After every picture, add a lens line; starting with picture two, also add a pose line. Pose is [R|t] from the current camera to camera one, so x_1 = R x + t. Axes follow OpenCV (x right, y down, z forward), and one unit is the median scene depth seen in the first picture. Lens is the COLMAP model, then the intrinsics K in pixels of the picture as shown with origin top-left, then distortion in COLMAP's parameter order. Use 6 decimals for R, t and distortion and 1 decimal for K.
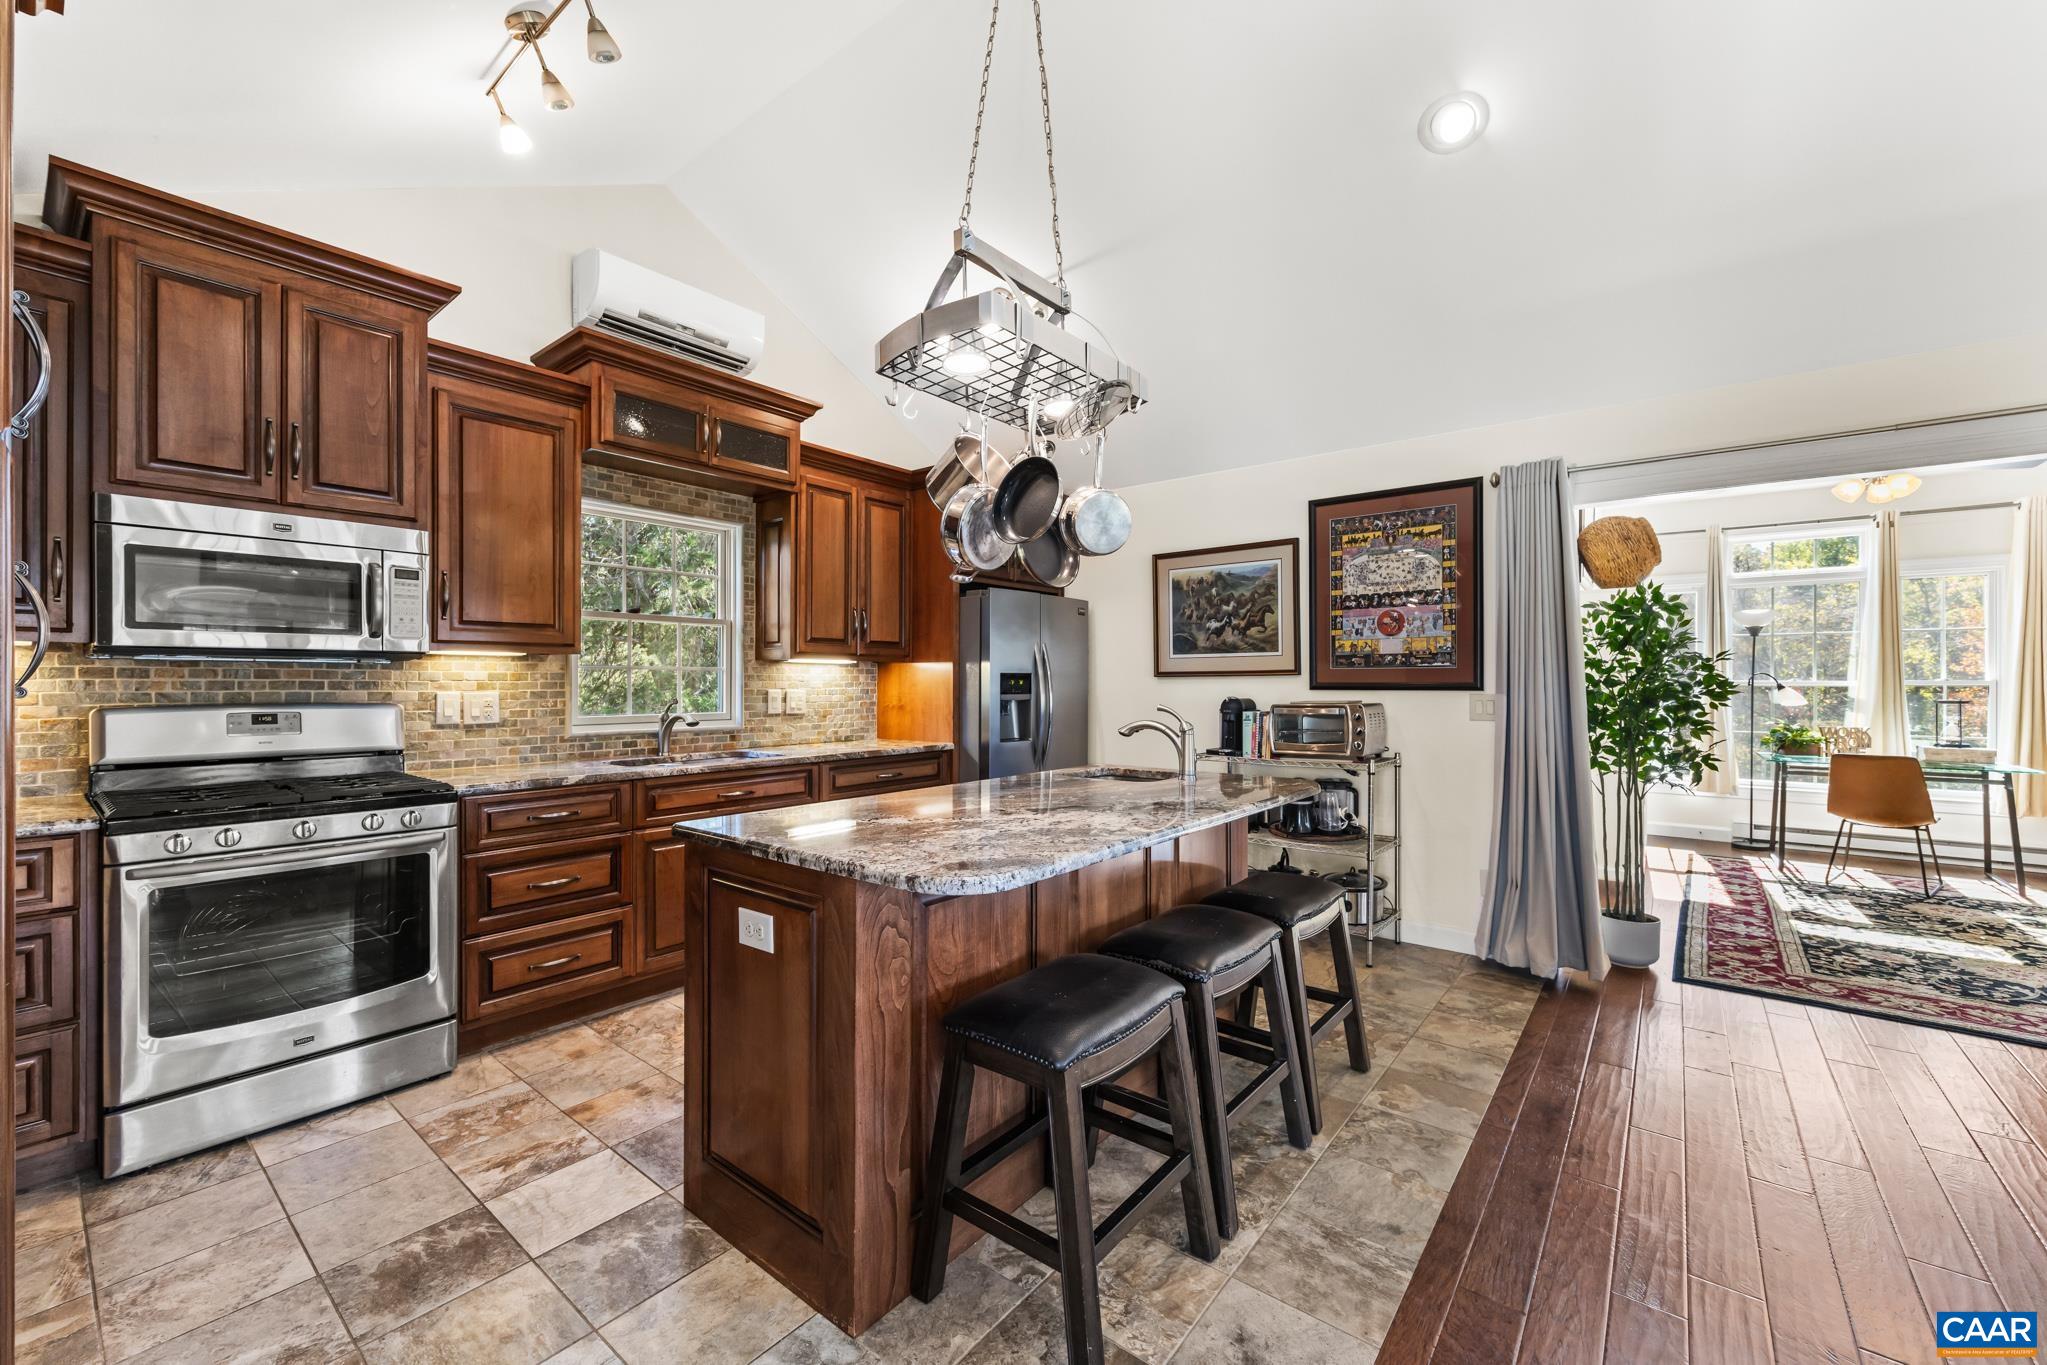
lens RADIAL K [[826.4, 0, 1019.1], [0, 826.4, 687.5], [0, 0, 1]] dist [0.001776, 0.001579]
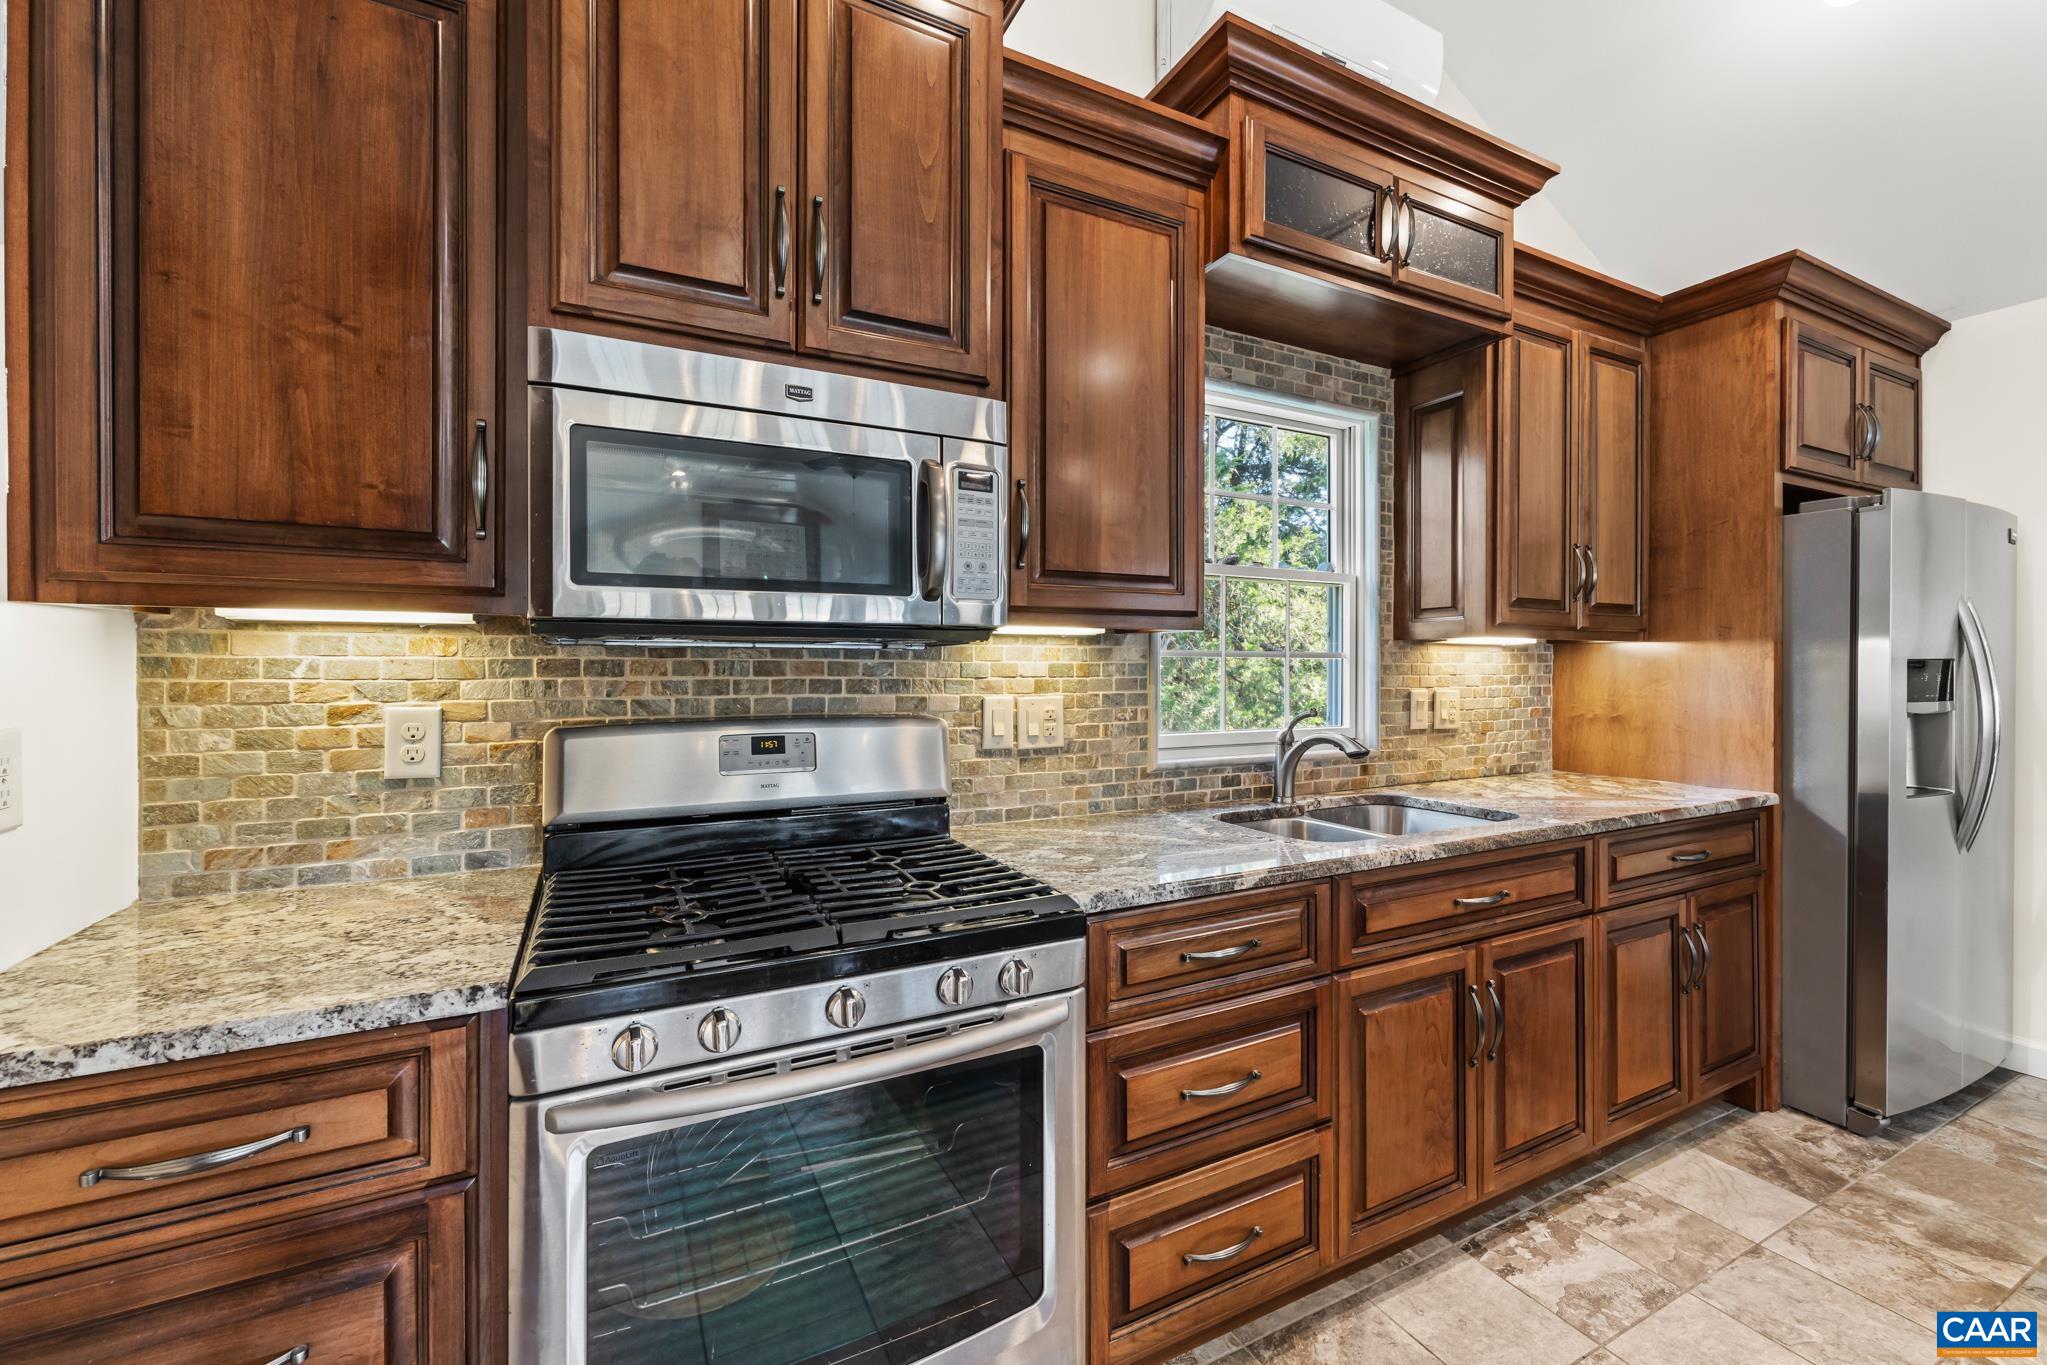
lens RADIAL K [[826.4, 0, 1016.8], [0, 826.4, 675.6], [0, 0, 1]] dist [0.001776, 0.001579]
pose [[0.912544, 0.002169, -0.408972, -0.484301], [-0.001515, 0.999997, 0.001924, -0.012191], [0.408975, -0.001136, 0.912545, 0.509969]]
